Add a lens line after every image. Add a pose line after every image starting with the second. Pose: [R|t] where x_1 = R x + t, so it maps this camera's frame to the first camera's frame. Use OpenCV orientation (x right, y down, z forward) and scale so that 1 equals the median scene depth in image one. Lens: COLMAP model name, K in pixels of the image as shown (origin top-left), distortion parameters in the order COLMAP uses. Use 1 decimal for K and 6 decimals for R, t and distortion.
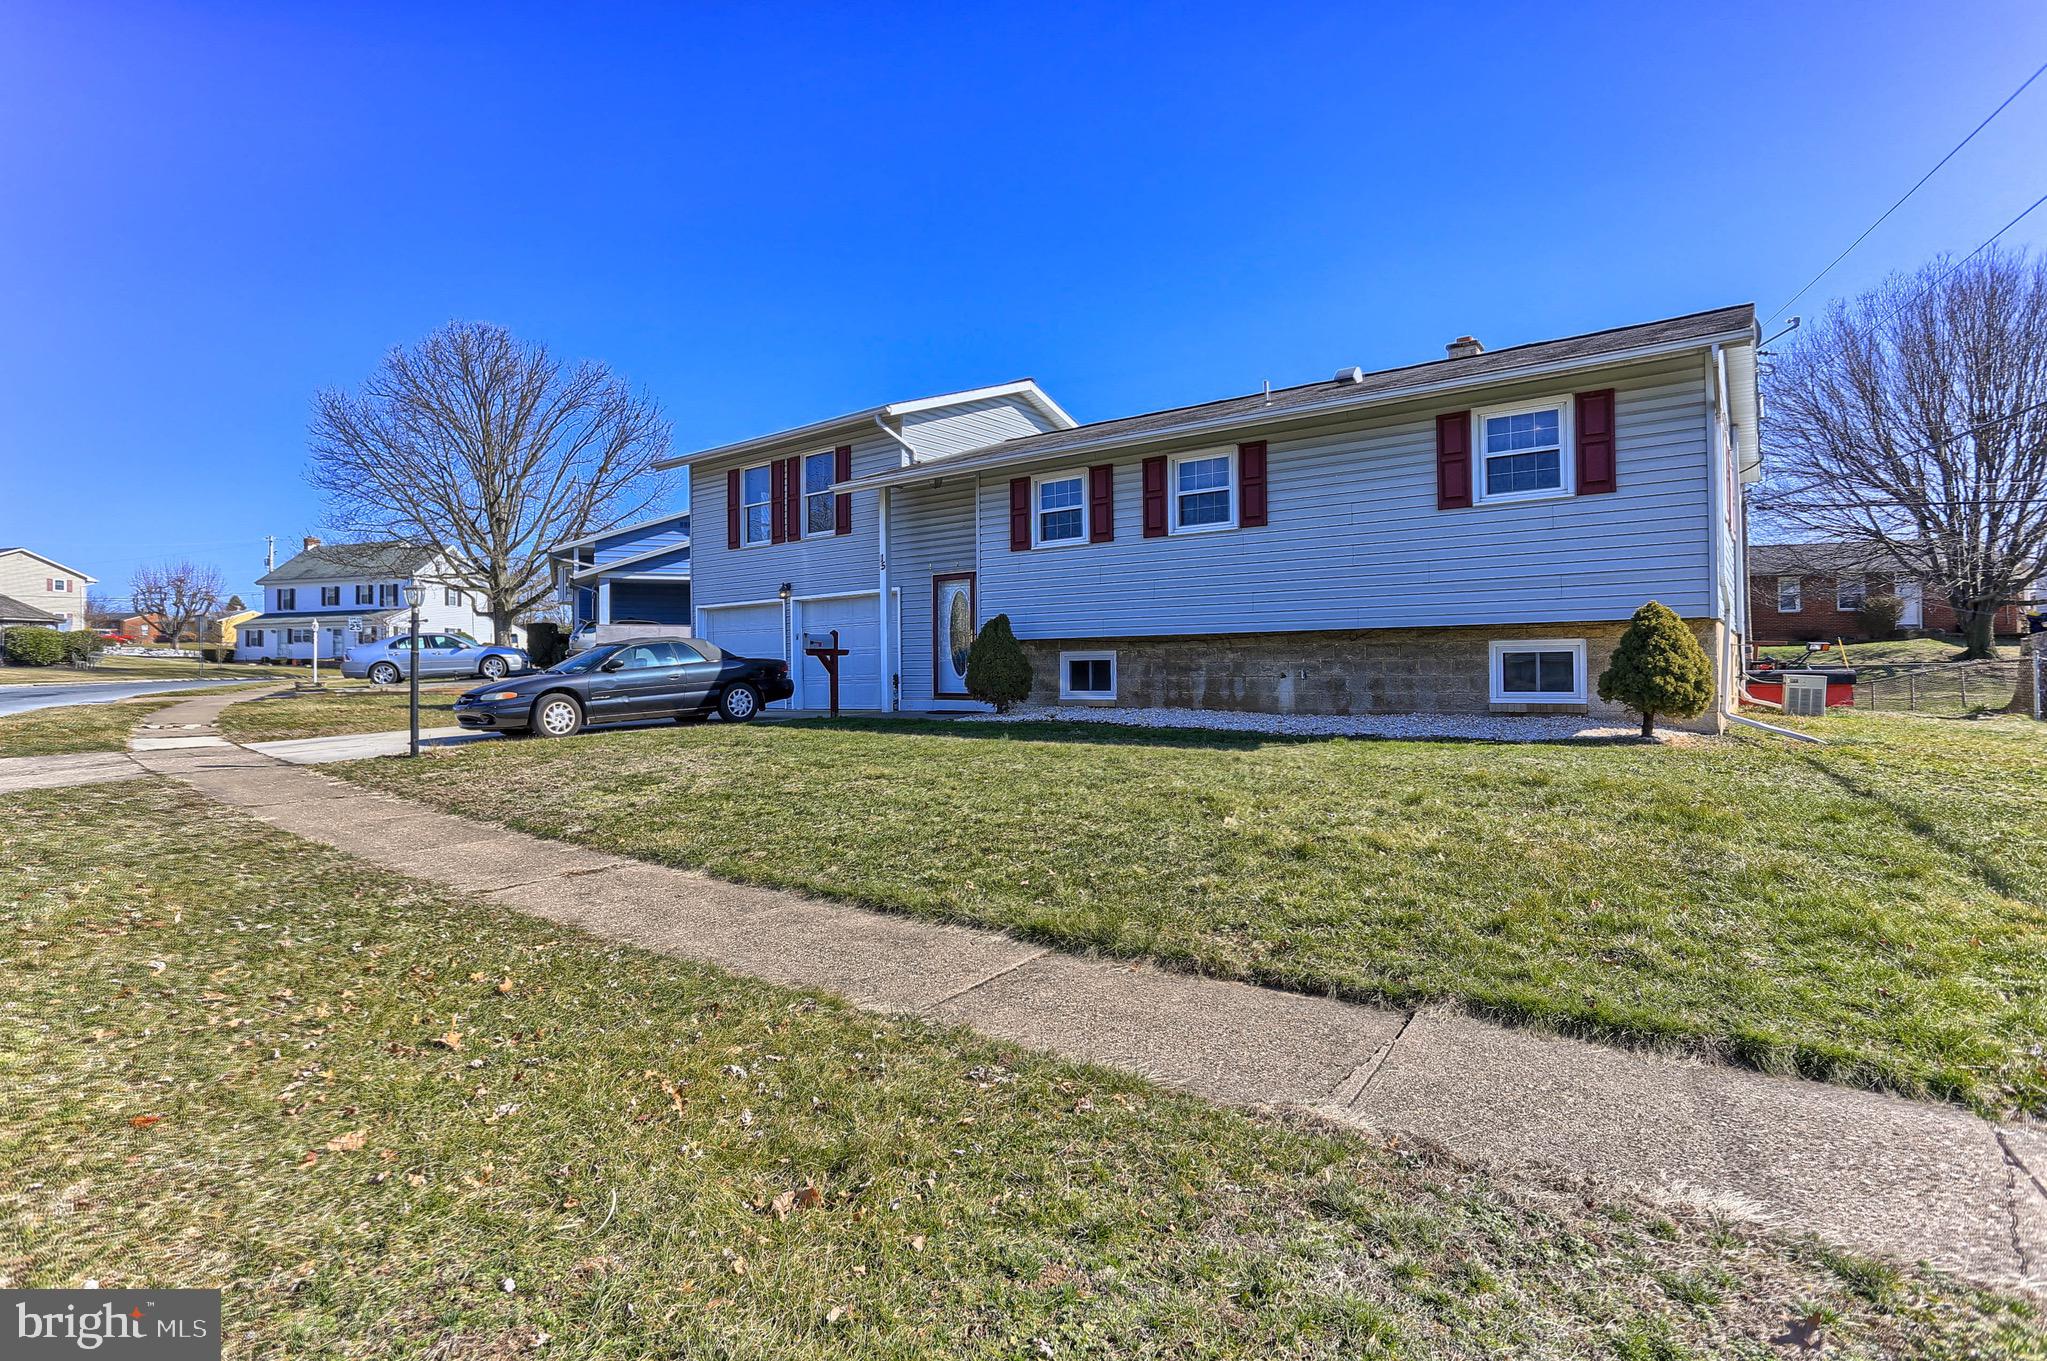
lens RADIAL K [[1044.1, 0, 1027.7], [0, 1044.1, 668.6], [0, 0, 1]] dist [-0.040999, -0.000009]
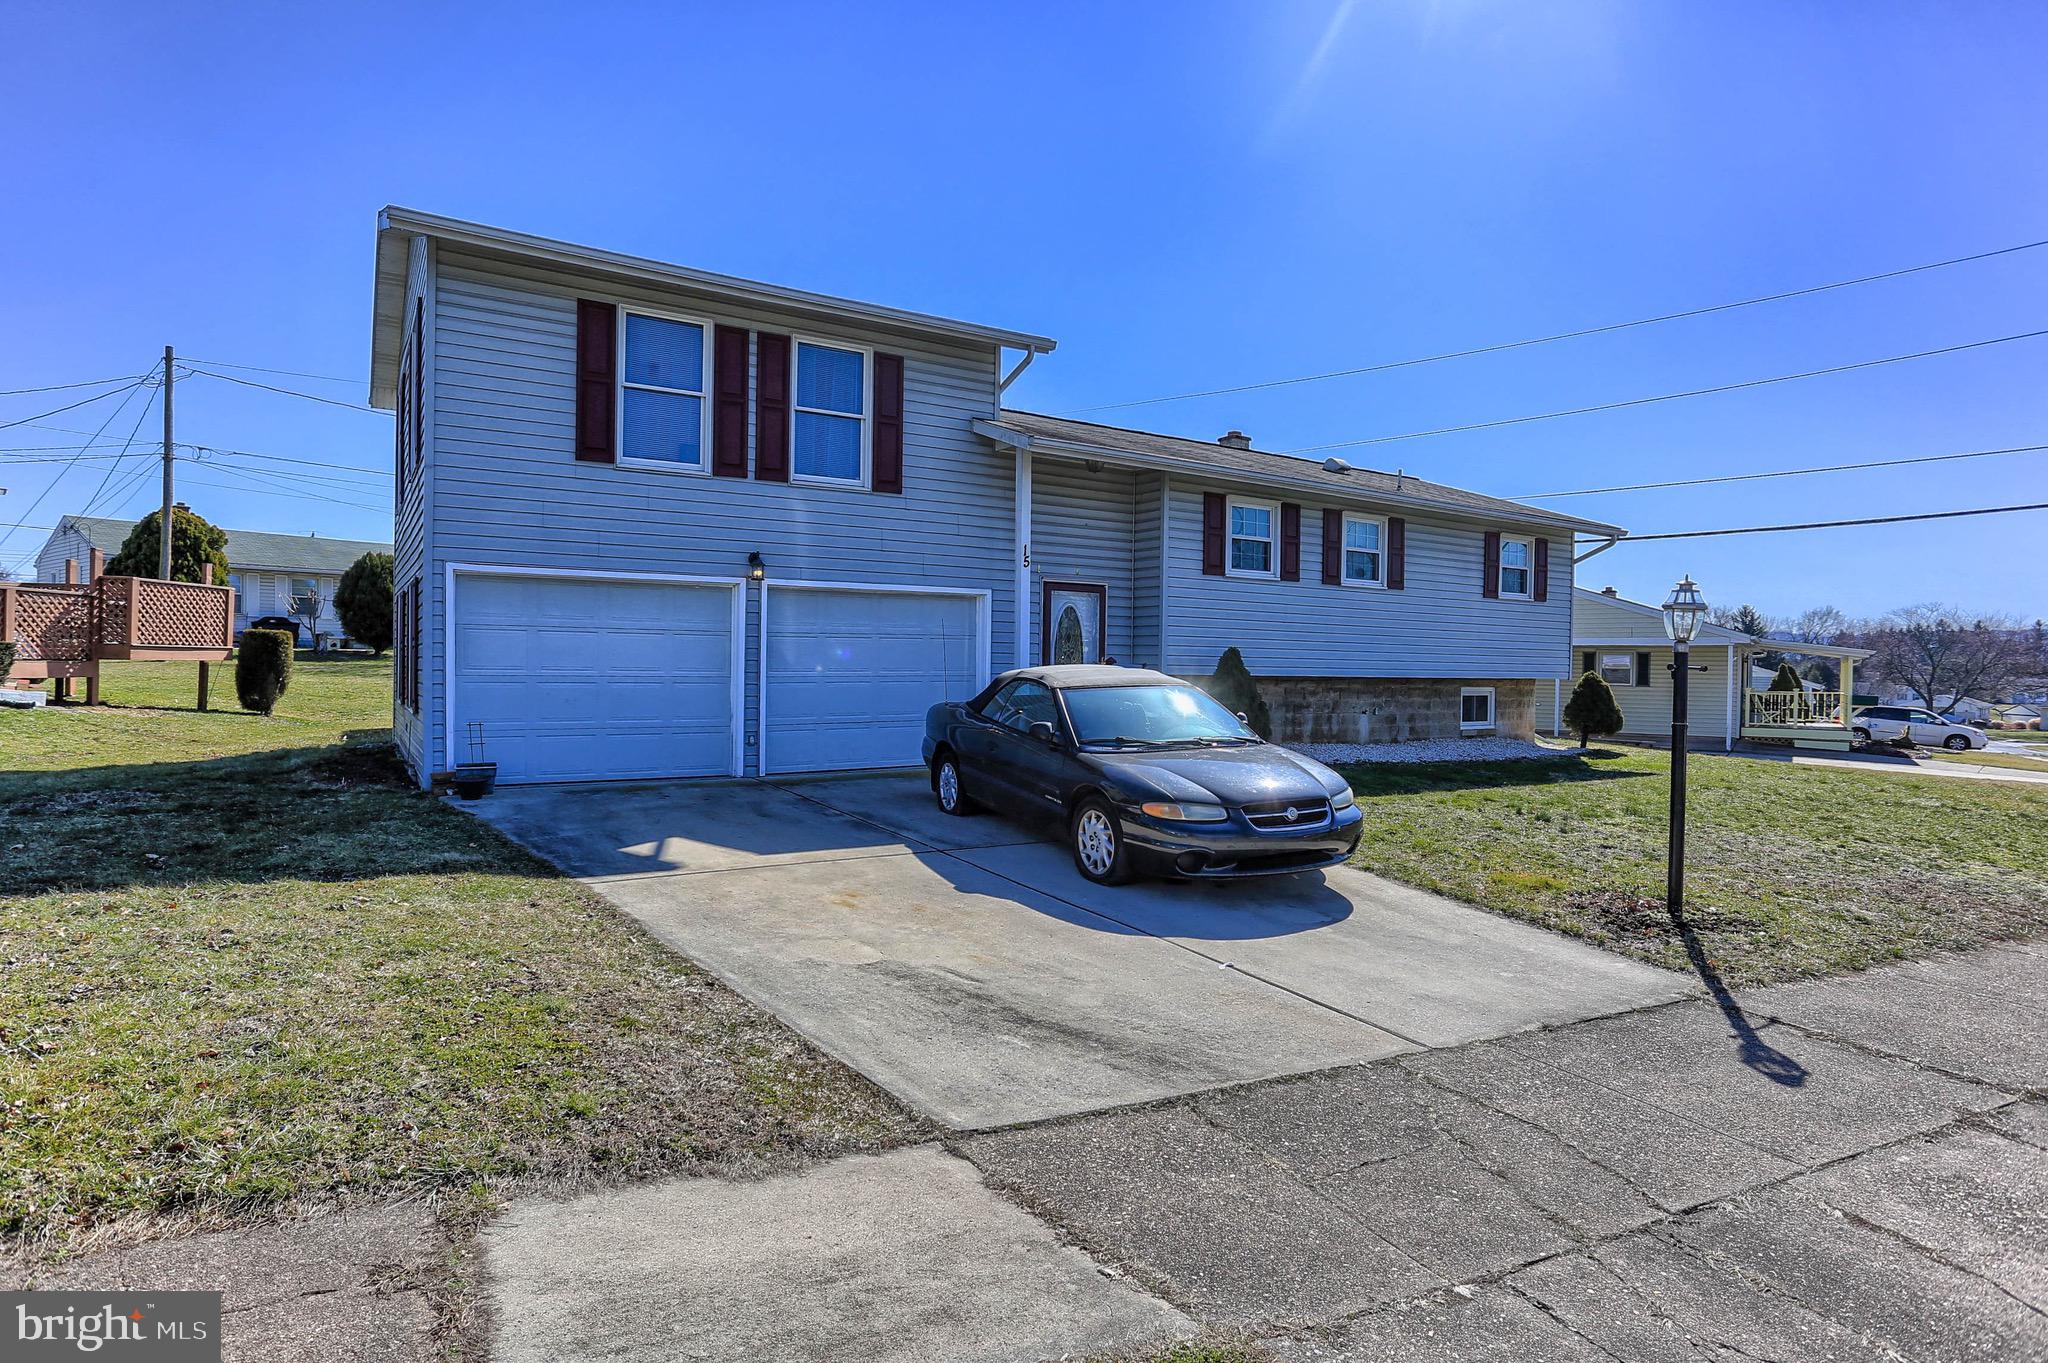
lens RADIAL K [[1005.2, 0, 1024.0], [0, 1005.2, 681.5], [0, 0, 1]] dist [-0.026726, 0.000139]
pose [[0.346203, 0.010048, 0.938106, -0.949223], [-0.012822, 0.999900, -0.005978, -0.016212], [-0.938072, -0.009959, 0.346297, 0.937784]]
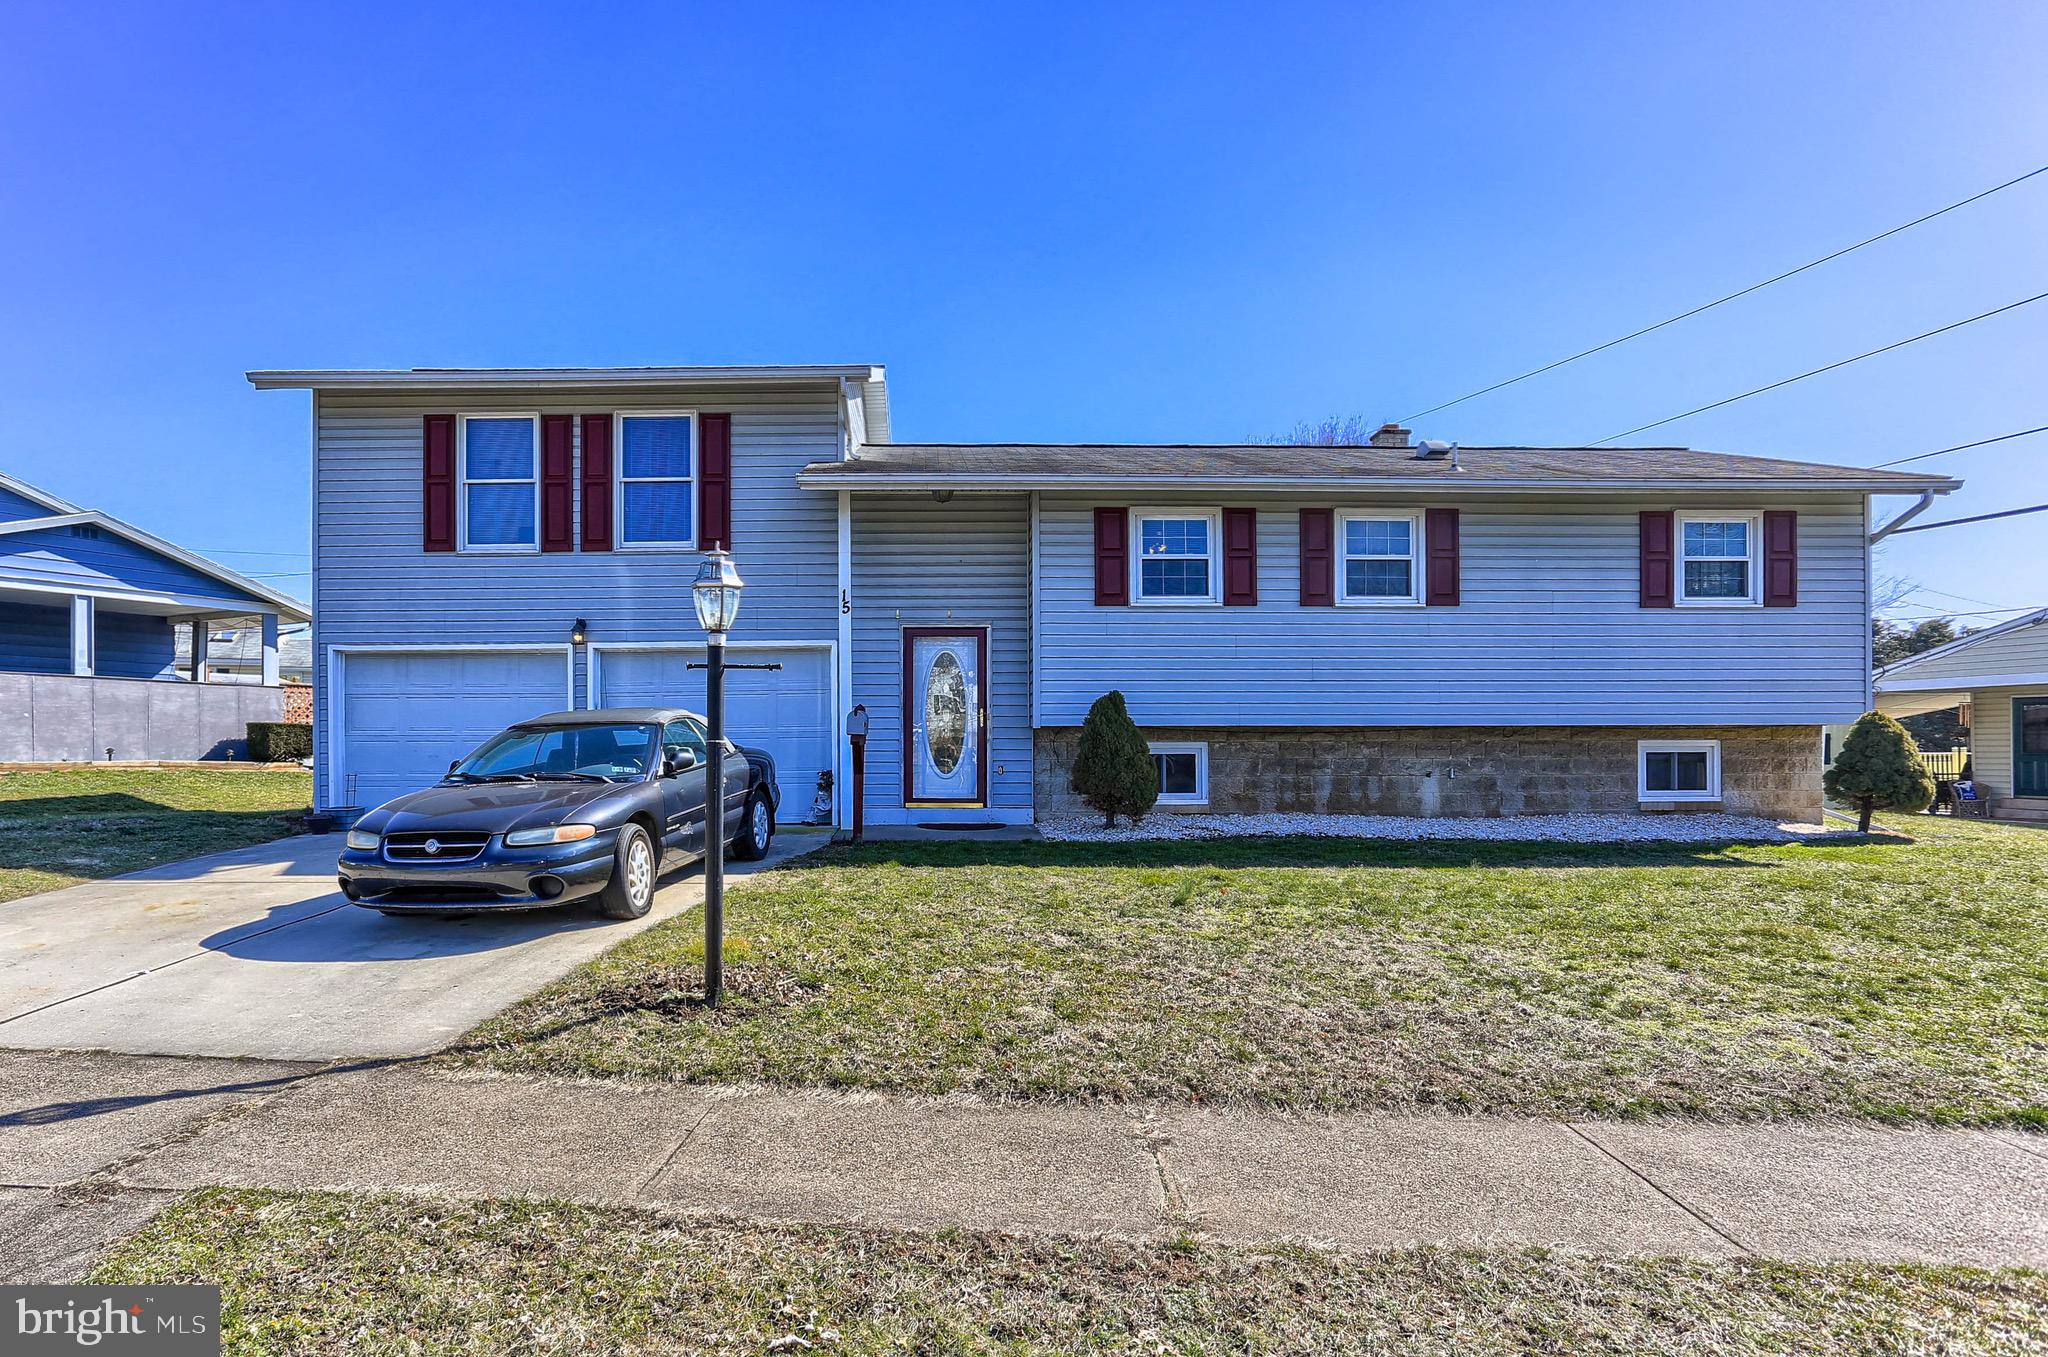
lens RADIAL K [[1085.0, 0, 1014.5], [0, 1085.0, 754.6], [0, 0, 1]] dist [-0.020882, 0.000378]
pose [[0.770130, 0.012927, 0.637756, -0.603193], [-0.005809, 0.999895, -0.013253, 0.004068], [-0.637861, 0.006502, 0.770124, 0.494841]]
